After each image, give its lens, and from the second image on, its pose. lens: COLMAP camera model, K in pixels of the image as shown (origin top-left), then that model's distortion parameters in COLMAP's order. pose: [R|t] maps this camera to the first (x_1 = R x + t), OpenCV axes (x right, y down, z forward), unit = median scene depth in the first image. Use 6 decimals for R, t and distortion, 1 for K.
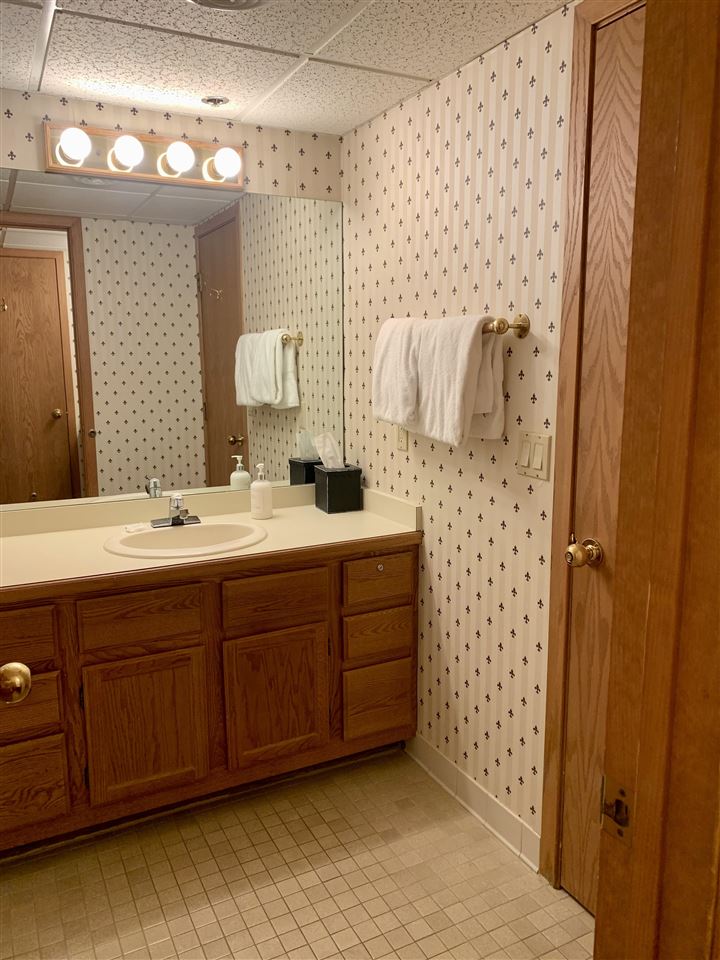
lens RADIAL K [[730.6, 0, 359.7], [0, 730.6, 482.5], [0, 0, 1]] dist [0.021398, -0.025363]
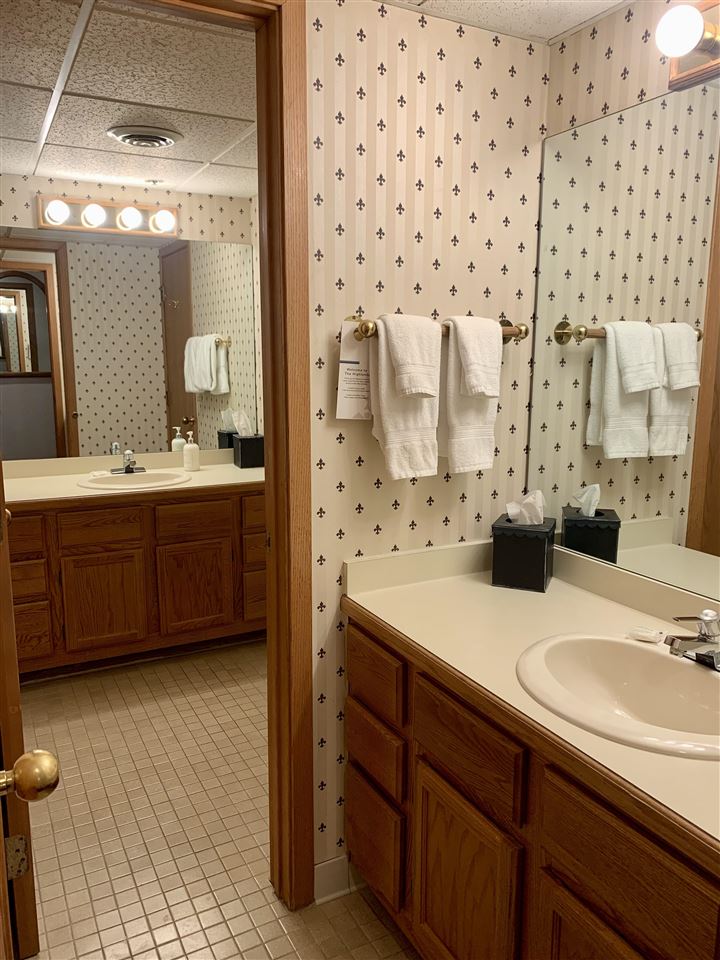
lens RADIAL K [[730.6, 0, 359.8], [0, 730.6, 476.4], [0, 0, 1]] dist [0.021398, -0.025363]
pose [[0.999938, 0.002893, 0.010779, 0.195922], [-0.002872, 0.999994, -0.002009, 0.070145], [-0.010785, 0.001978, 0.999940, -0.460314]]
